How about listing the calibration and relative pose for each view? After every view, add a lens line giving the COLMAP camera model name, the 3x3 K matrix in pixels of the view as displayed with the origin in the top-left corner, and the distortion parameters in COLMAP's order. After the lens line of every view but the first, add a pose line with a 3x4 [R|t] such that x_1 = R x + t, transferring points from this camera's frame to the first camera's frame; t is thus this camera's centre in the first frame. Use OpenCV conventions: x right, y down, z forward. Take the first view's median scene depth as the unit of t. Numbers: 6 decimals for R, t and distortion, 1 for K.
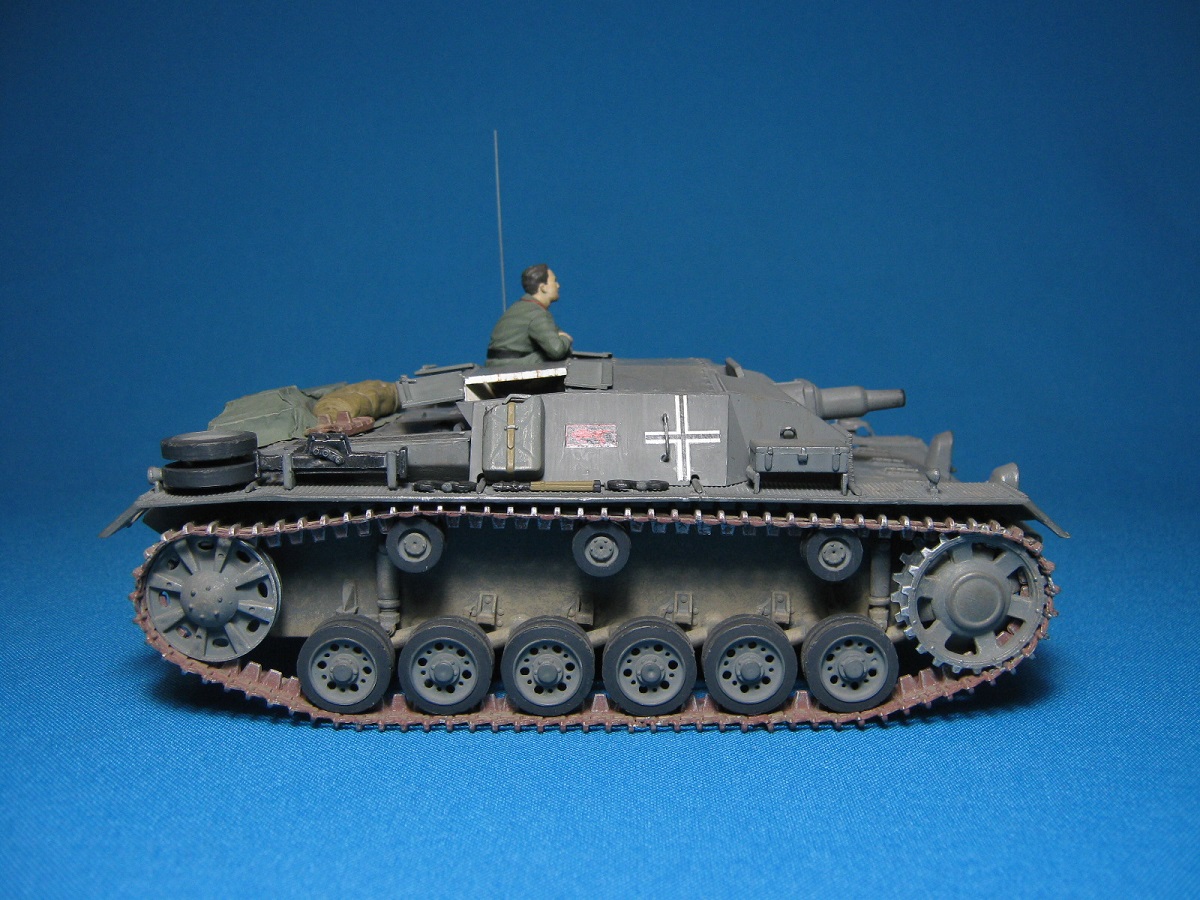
lens RADIAL K [[1331.6, 0, 622.7], [0, 1331.6, 451.3], [0, 0, 1]] dist [-0.116528, 0.004671]
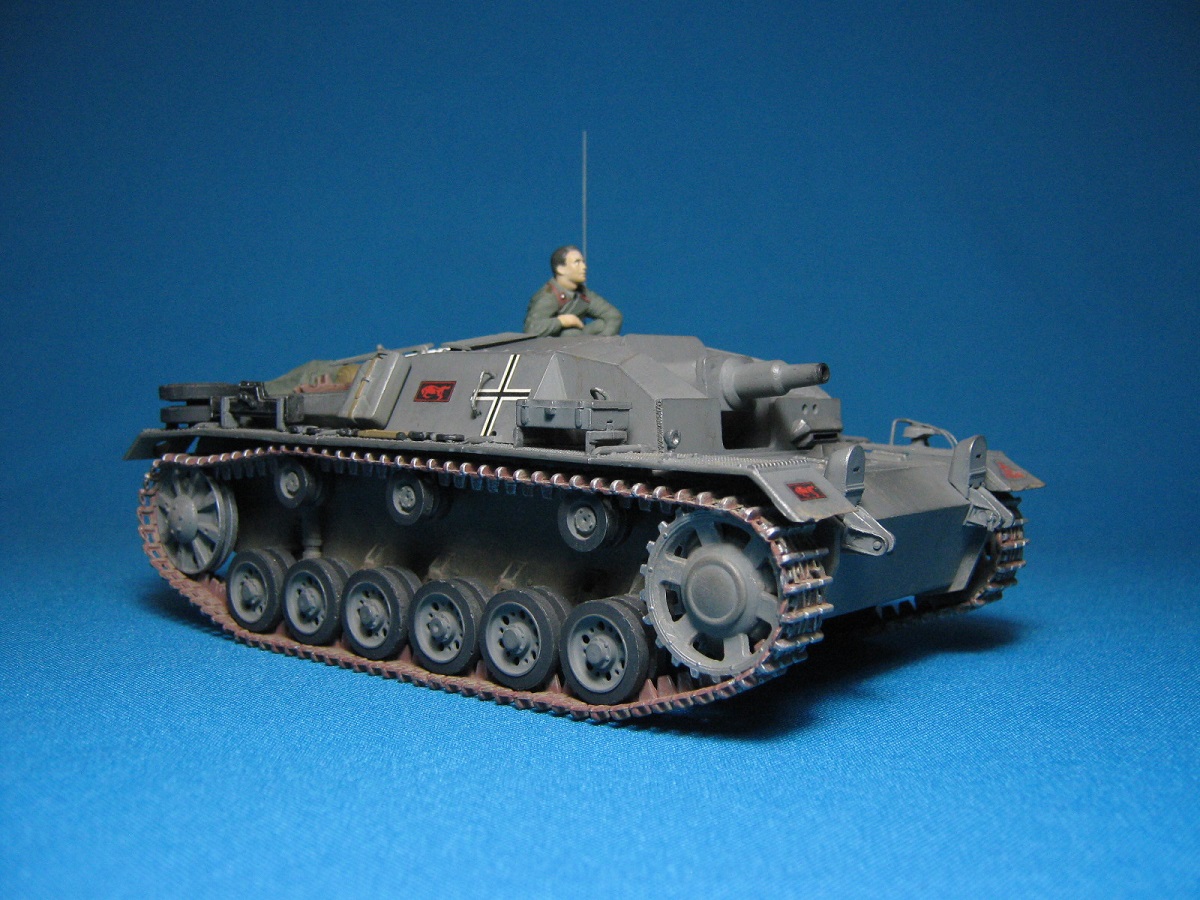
lens RADIAL K [[1331.6, 0, 622.7], [0, 1331.6, 451.3], [0, 0, 1]] dist [-0.116528, 0.004671]
pose [[0.783263, 0.044281, -0.620111, 0.734053], [-0.098706, 0.993666, -0.053721, 0.075523], [0.613804, 0.103286, 0.782673, 0.299243]]
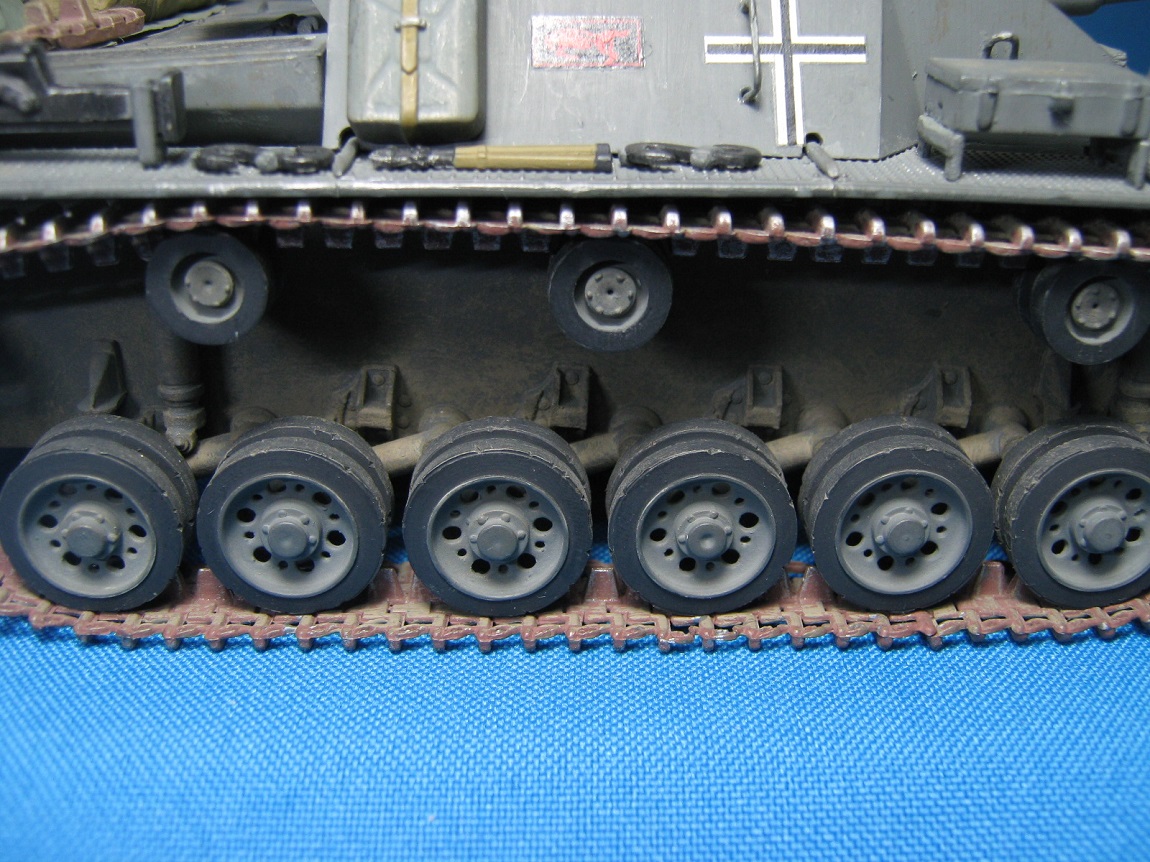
lens RADIAL K [[1276.1, 0, 596.7], [0, 1276.1, 432.2], [0, 0, 1]] dist [-0.116528, 0.004671]
pose [[0.999799, 0.002239, 0.019922, -0.029259], [-0.007711, 0.960241, 0.279066, -0.004427], [-0.018505, -0.279164, 0.960065, 0.554927]]
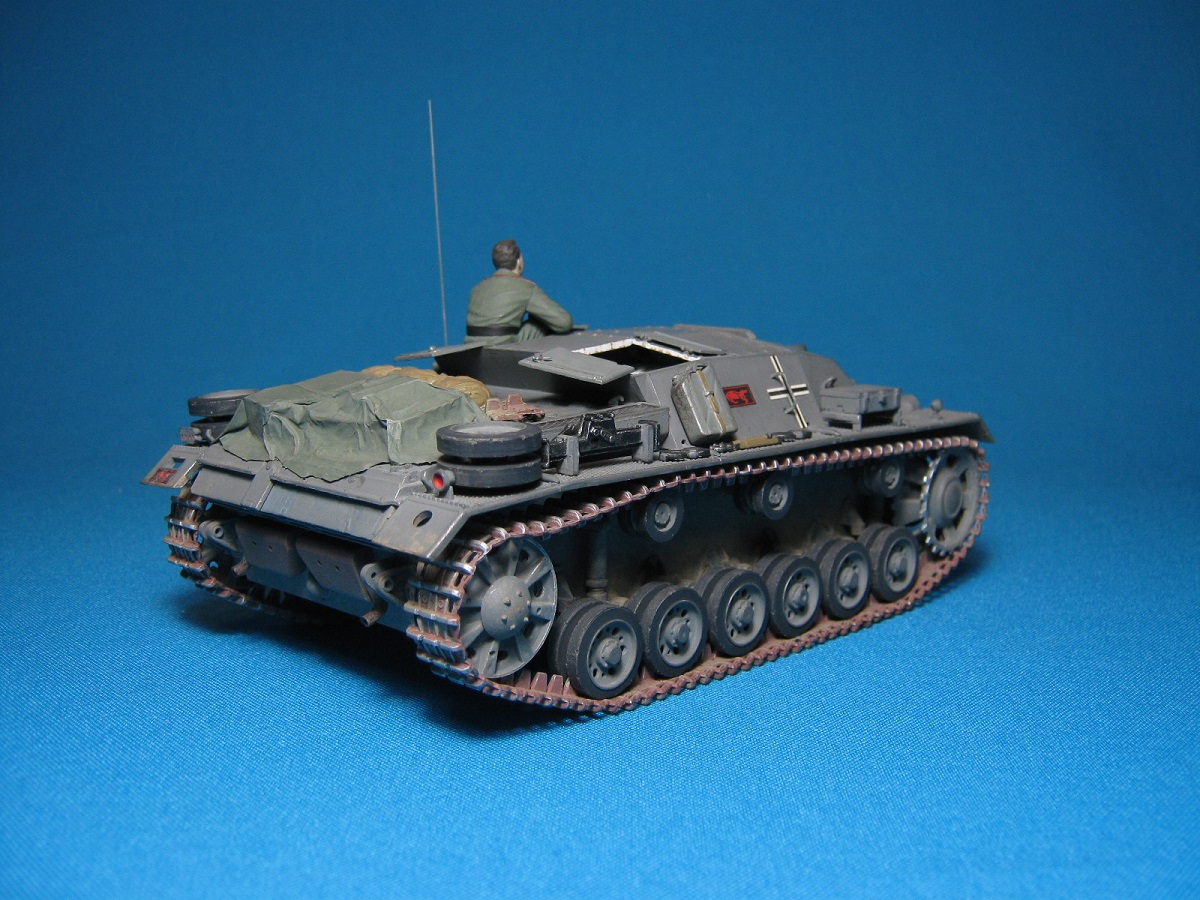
lens RADIAL K [[1331.6, 0, 622.7], [0, 1331.6, 451.3], [0, 0, 1]] dist [-0.116528, 0.004671]
pose [[0.703281, -0.106098, 0.702951, -0.880963], [0.086683, 0.994221, 0.063337, -0.044827], [-0.705608, 0.016391, 0.708413, 0.293760]]
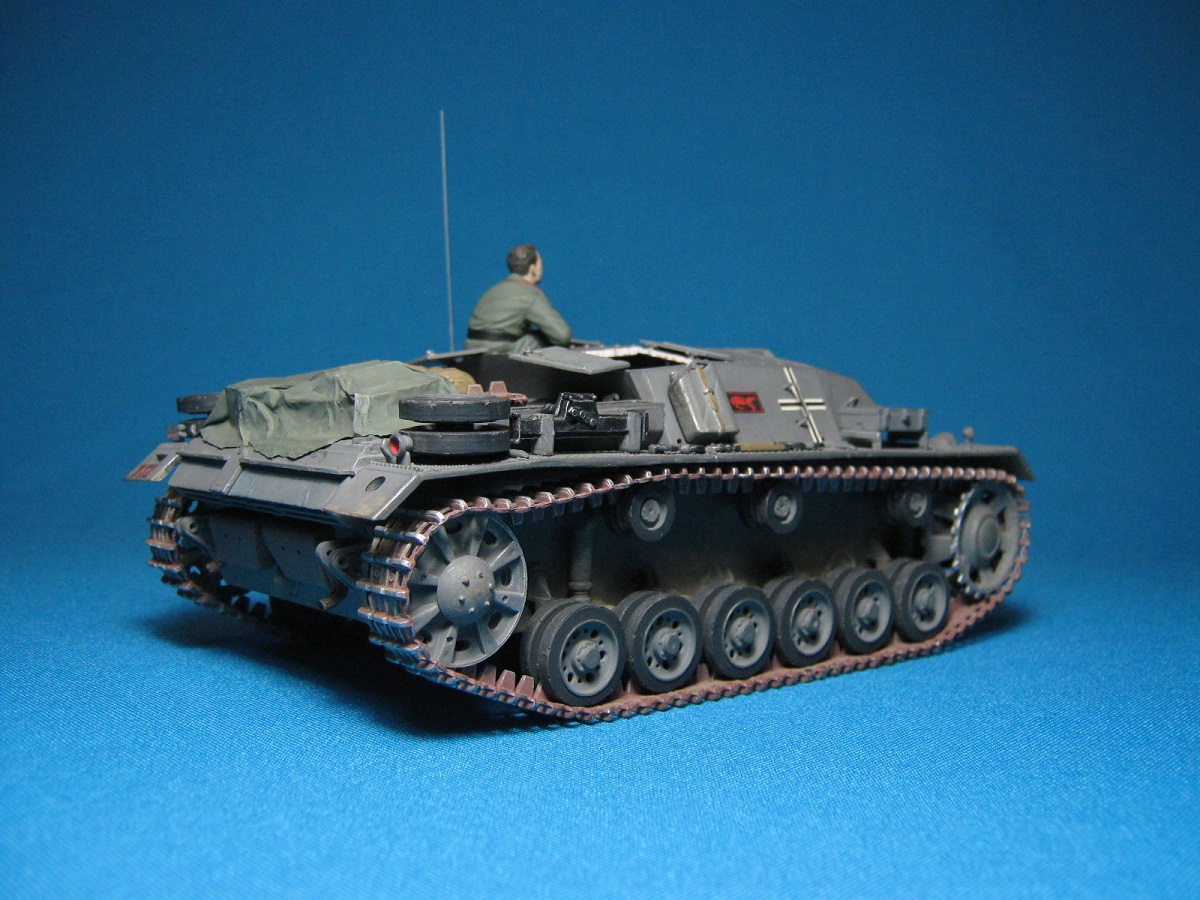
lens RADIAL K [[1331.6, 0, 622.7], [0, 1331.6, 451.3], [0, 0, 1]] dist [-0.116528, 0.004671]
pose [[0.754187, -0.018405, 0.656402, -0.786292], [0.064482, 0.996852, -0.046137, 0.068954], [-0.653486, 0.077122, 0.752999, 0.290159]]
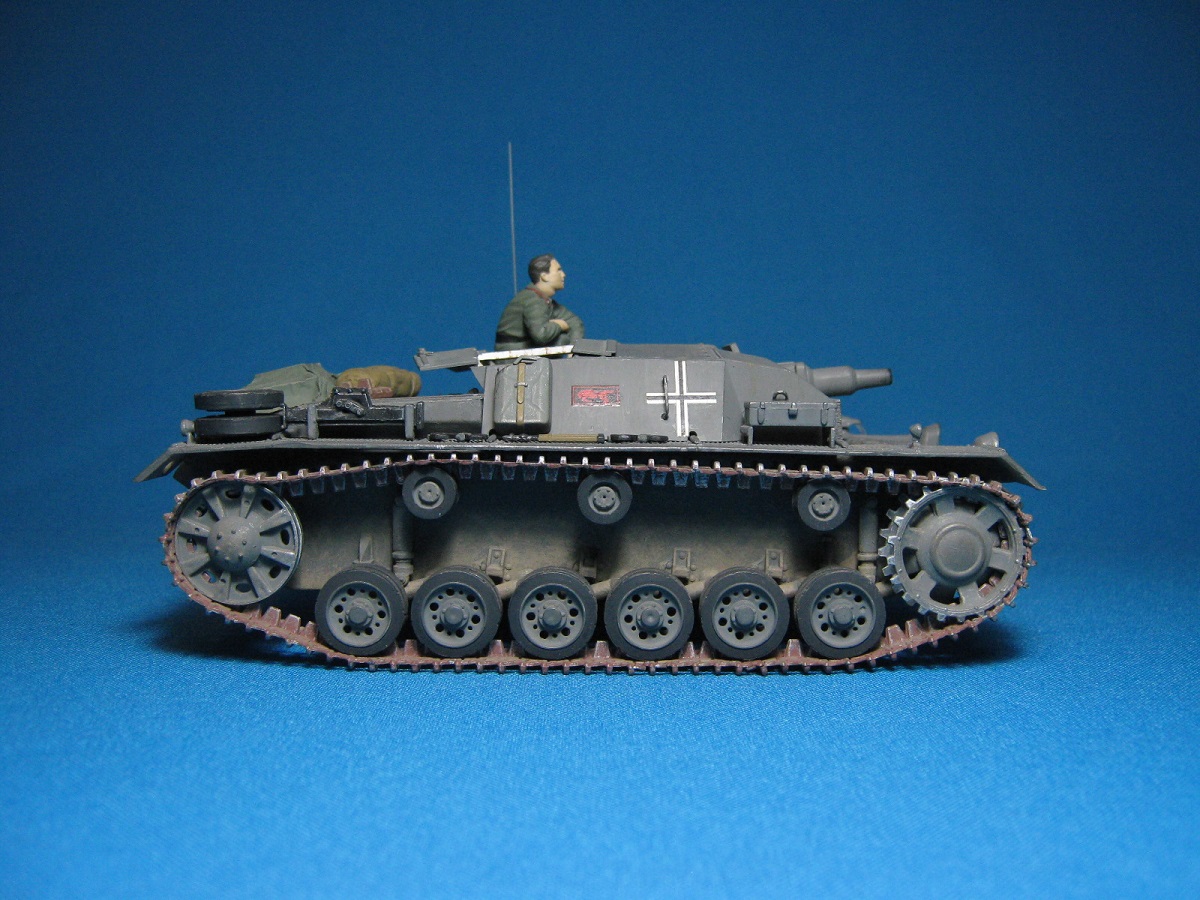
lens RADIAL K [[1331.6, 0, 622.7], [0, 1331.6, 451.3], [0, 0, 1]] dist [-0.116528, 0.004671]
pose [[0.999950, 0.006978, -0.007169, 0.005878], [-0.007546, 0.996555, -0.082592, 0.122700], [0.006568, 0.082642, 0.996558, -0.063152]]
